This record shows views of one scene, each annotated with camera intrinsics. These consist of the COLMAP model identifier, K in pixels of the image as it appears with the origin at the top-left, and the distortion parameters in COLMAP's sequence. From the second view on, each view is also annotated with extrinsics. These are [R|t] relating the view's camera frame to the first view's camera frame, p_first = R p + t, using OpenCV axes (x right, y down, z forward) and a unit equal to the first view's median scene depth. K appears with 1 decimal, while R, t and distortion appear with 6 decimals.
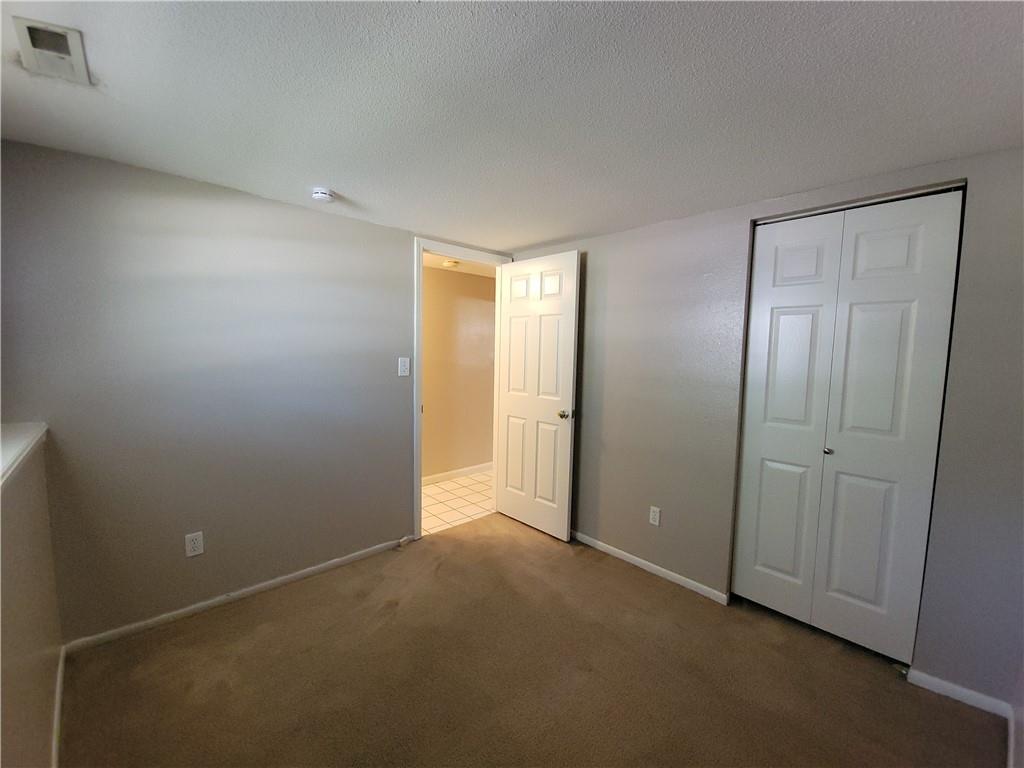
lens RADIAL K [[417.9, 0, 515.3], [0, 417.9, 384.2], [0, 0, 1]] dist [-0.001998, -0.001996]
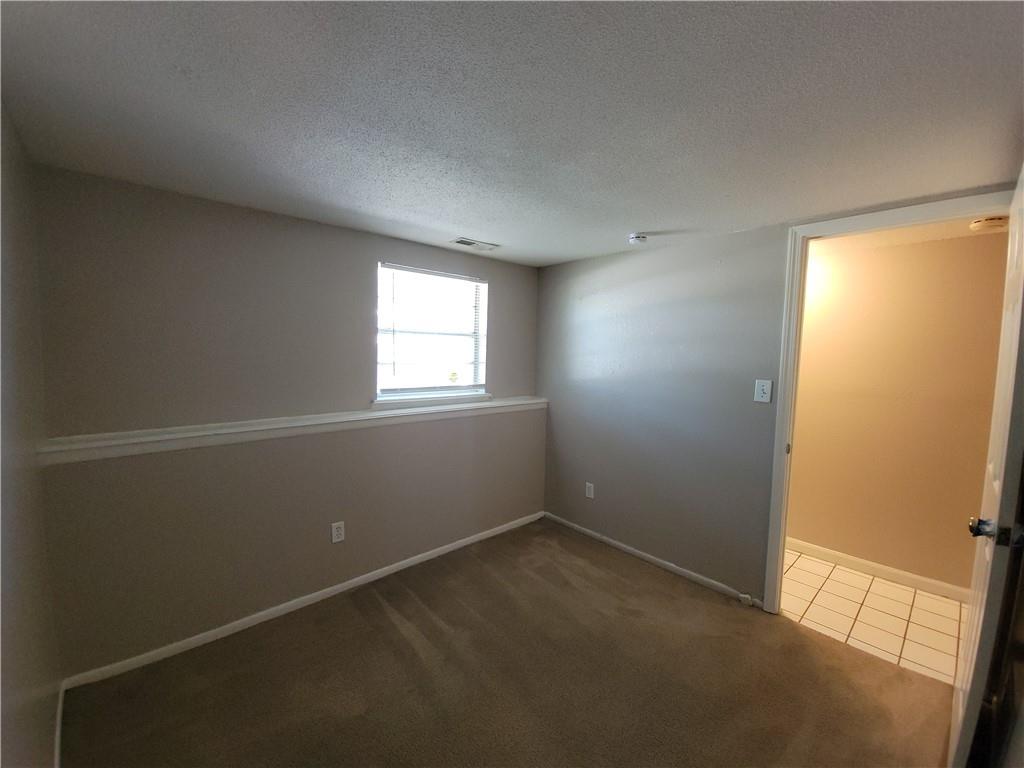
lens RADIAL K [[417.9, 0, 511.9], [0, 417.9, 382.8], [0, 0, 1]] dist [-0.001998, -0.001996]
pose [[-0.030077, 0.056423, -0.997954, 0.567948], [-0.096835, 0.993545, 0.059092, -0.058239], [0.994846, 0.098414, -0.024419, 0.525855]]
